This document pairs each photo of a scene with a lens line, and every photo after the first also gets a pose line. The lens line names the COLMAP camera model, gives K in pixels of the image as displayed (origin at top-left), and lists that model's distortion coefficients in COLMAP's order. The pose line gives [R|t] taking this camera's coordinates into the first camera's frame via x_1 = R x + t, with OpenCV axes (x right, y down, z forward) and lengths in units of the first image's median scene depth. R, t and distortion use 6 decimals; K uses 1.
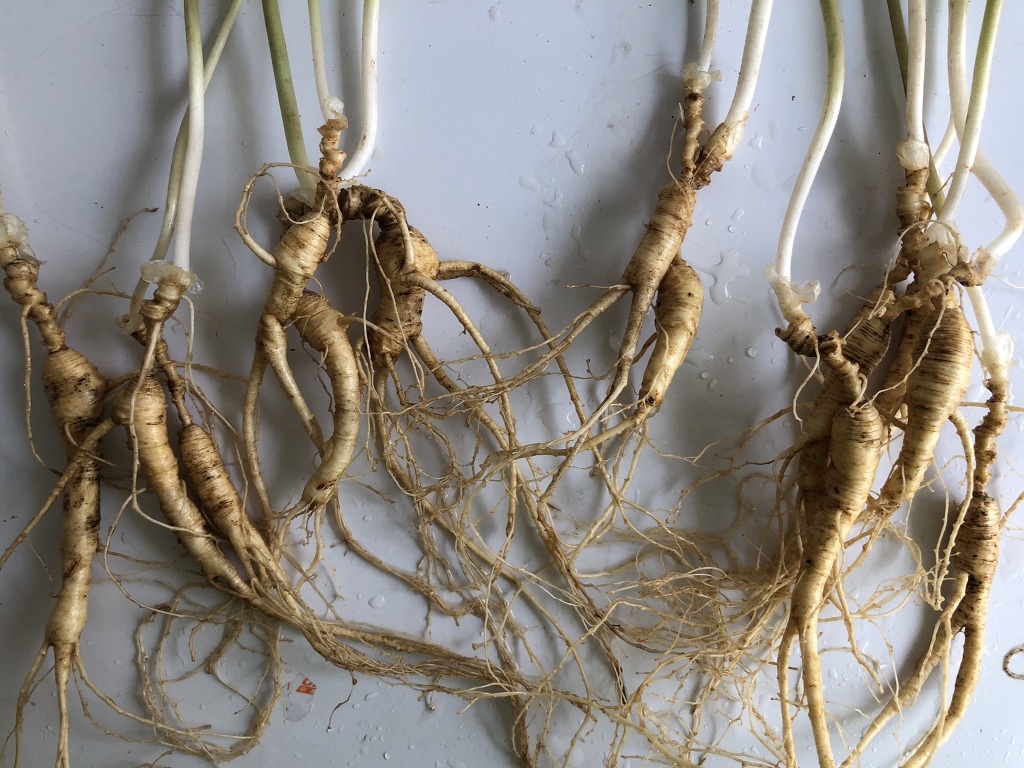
lens RADIAL K [[839.6, 0, 512.0], [0, 839.6, 384.0], [0, 0, 1]] dist [0.003230, -0.003022]
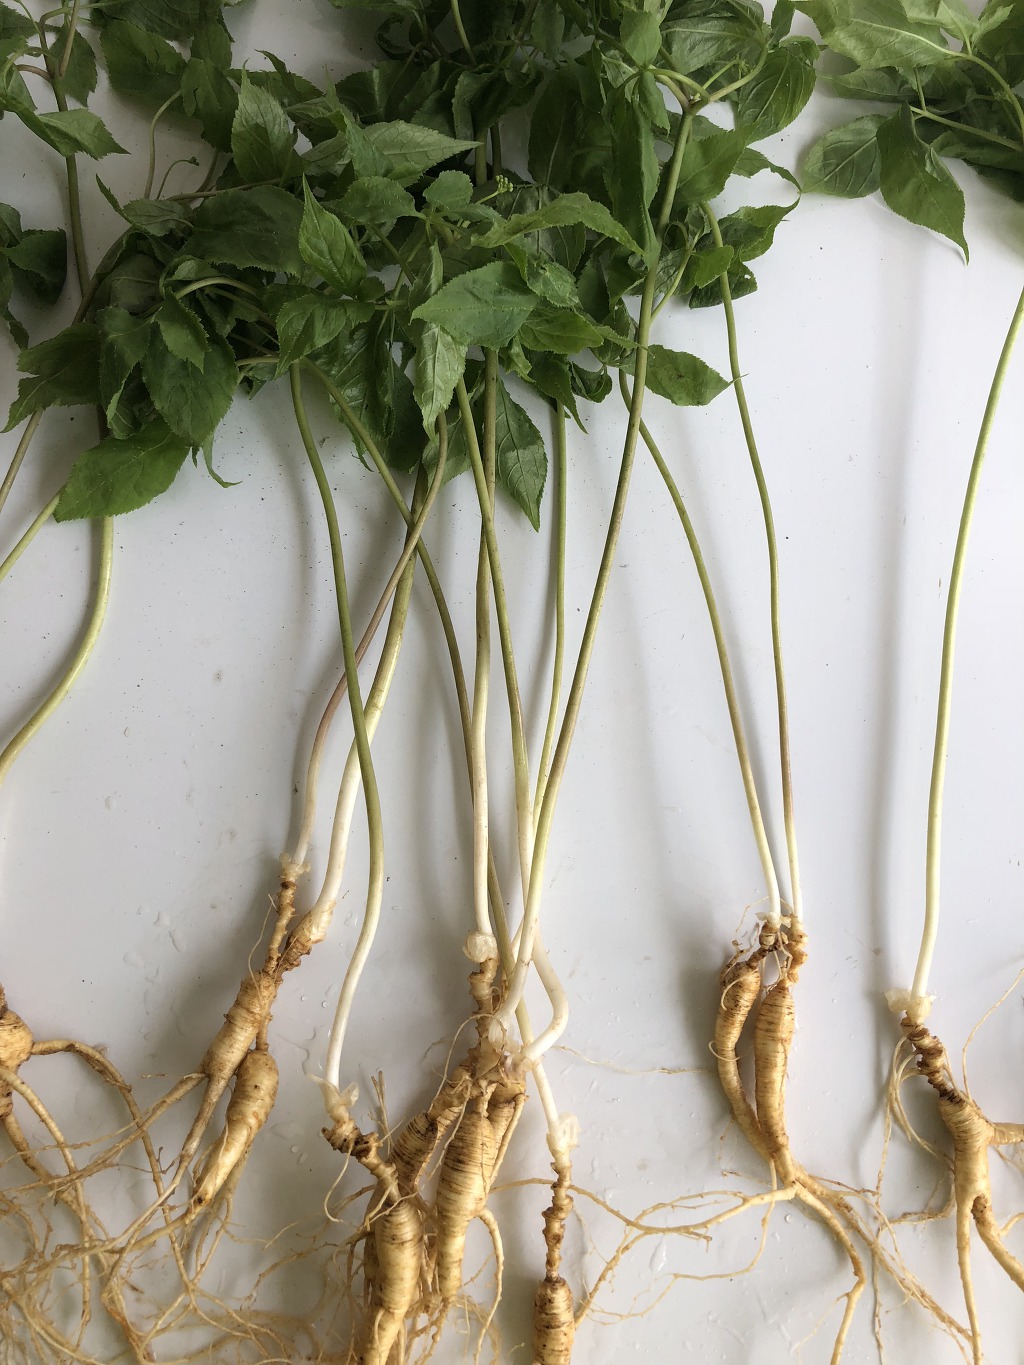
lens RADIAL K [[1139.0, 0, 512.0], [0, 1139.0, 682.5], [0, 0, 1]] dist [0.014873, 0.001234]
pose [[0.999286, 0.020618, 0.031647, 0.458254], [-0.014515, 0.983159, -0.182177, -0.336294], [-0.034870, 0.181588, 0.982756, -0.515365]]
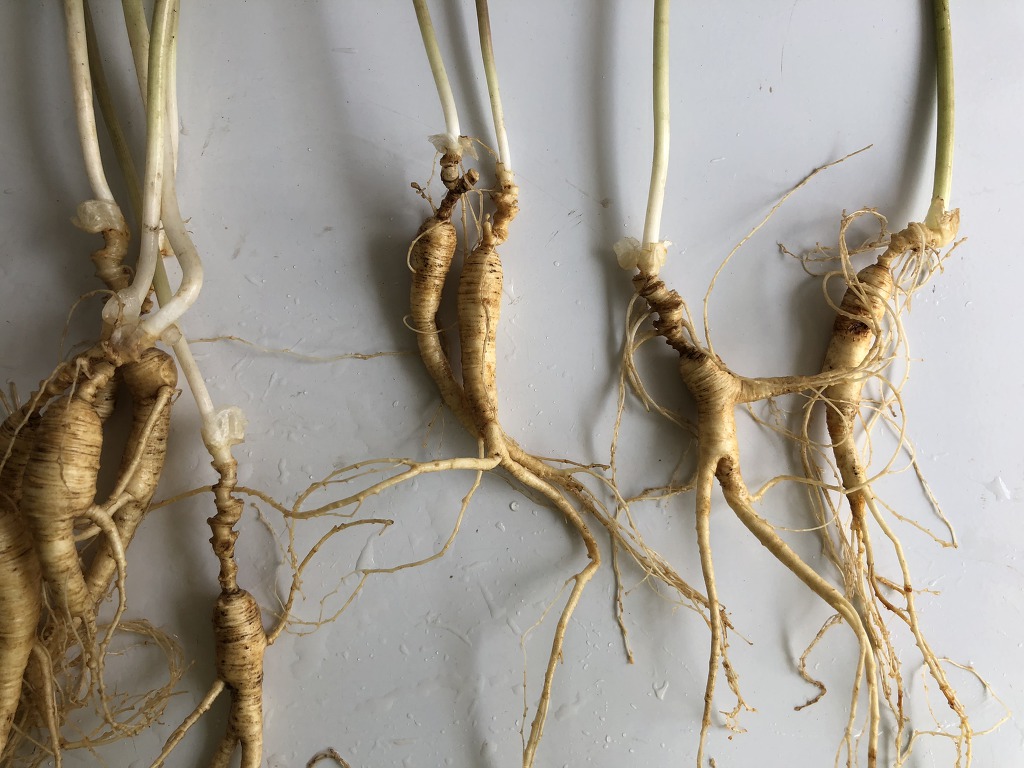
lens RADIAL K [[853.0, 0, 512.0], [0, 853.0, 384.0], [0, 0, 1]] dist [0.096363, -0.319141]
pose [[0.996104, -0.073542, 0.048664, 0.842293], [0.074452, 0.997077, -0.017174, -0.047909], [-0.047259, 0.020731, 0.998668, 0.084371]]
